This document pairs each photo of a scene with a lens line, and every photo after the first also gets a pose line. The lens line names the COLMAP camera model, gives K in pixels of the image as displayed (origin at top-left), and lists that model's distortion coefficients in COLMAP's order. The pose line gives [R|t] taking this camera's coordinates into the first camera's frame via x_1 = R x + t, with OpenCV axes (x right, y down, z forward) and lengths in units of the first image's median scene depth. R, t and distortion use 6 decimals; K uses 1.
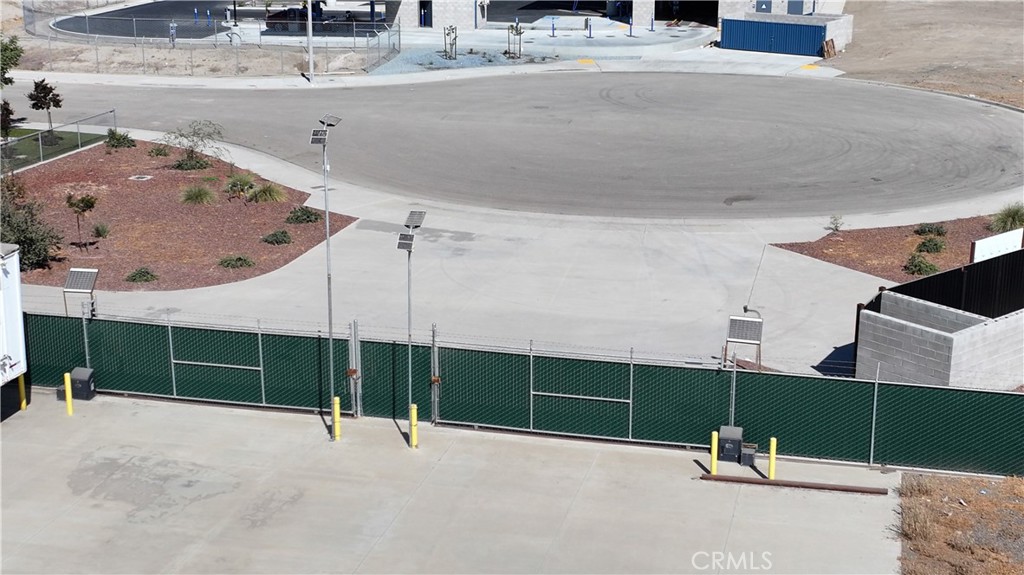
lens RADIAL K [[1526.3, 0, 512.0], [0, 1526.3, 287.5], [0, 0, 1]] dist [0.011230, -0.016098]
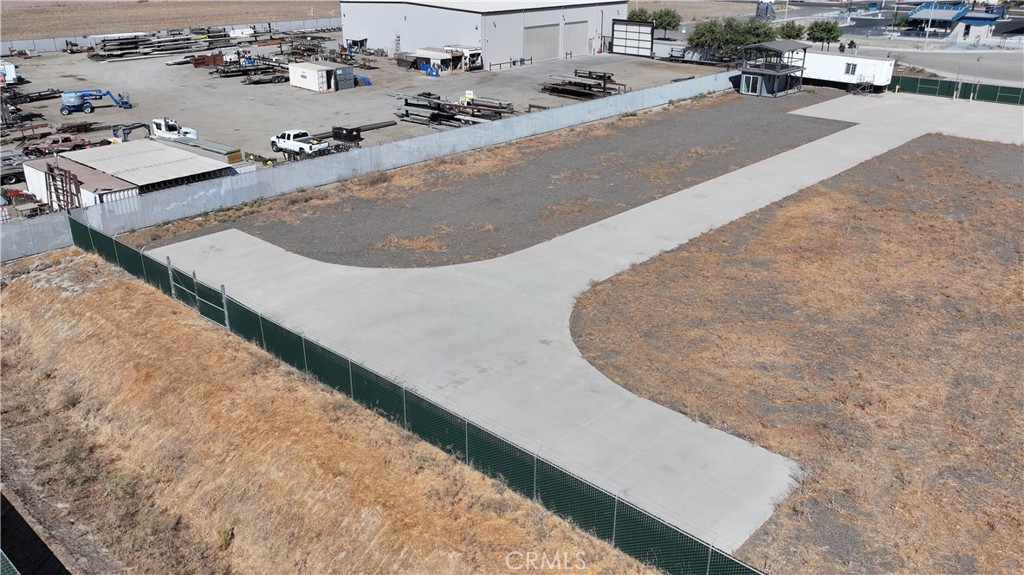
lens RADIAL K [[828.9, 0, 511.9], [0, 828.9, 292.9], [0, 0, 1]] dist [0.005412, 0.000443]
pose [[0.872657, 0.190022, -0.449847, -0.027908], [-0.137313, 0.979502, 0.147382, 0.501590], [0.468632, -0.066844, 0.880861, -2.120436]]
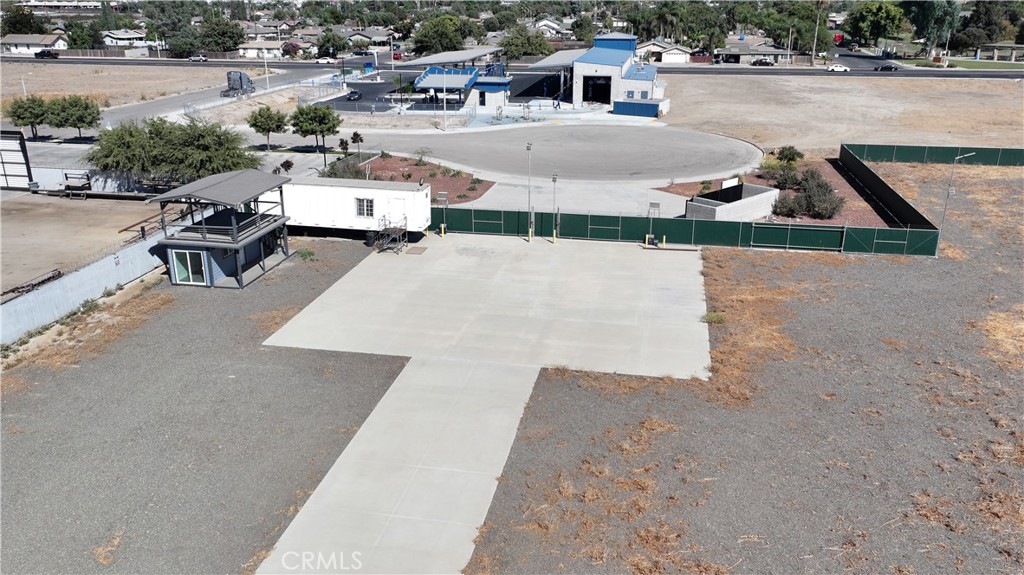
lens RADIAL K [[828.9, 0, 511.9], [0, 828.9, 292.9], [0, 0, 1]] dist [0.005412, 0.000443]
pose [[0.998706, -0.019899, 0.046792, -0.223730], [0.016969, 0.997919, 0.062208, 0.091072], [-0.047932, -0.061334, 0.996966, -0.725106]]
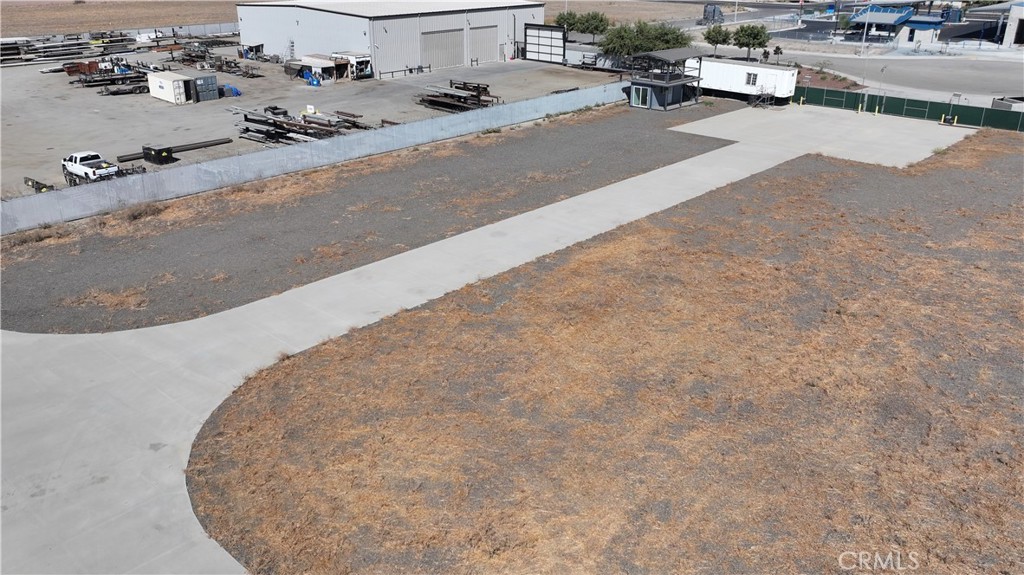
lens RADIAL K [[828.9, 0, 511.9], [0, 828.9, 292.9], [0, 0, 1]] dist [0.005412, 0.000443]
pose [[0.872586, 0.189848, -0.450057, 0.202075], [-0.137097, 0.979531, 0.147388, 0.390766], [0.468827, -0.066907, 0.880752, -1.735142]]
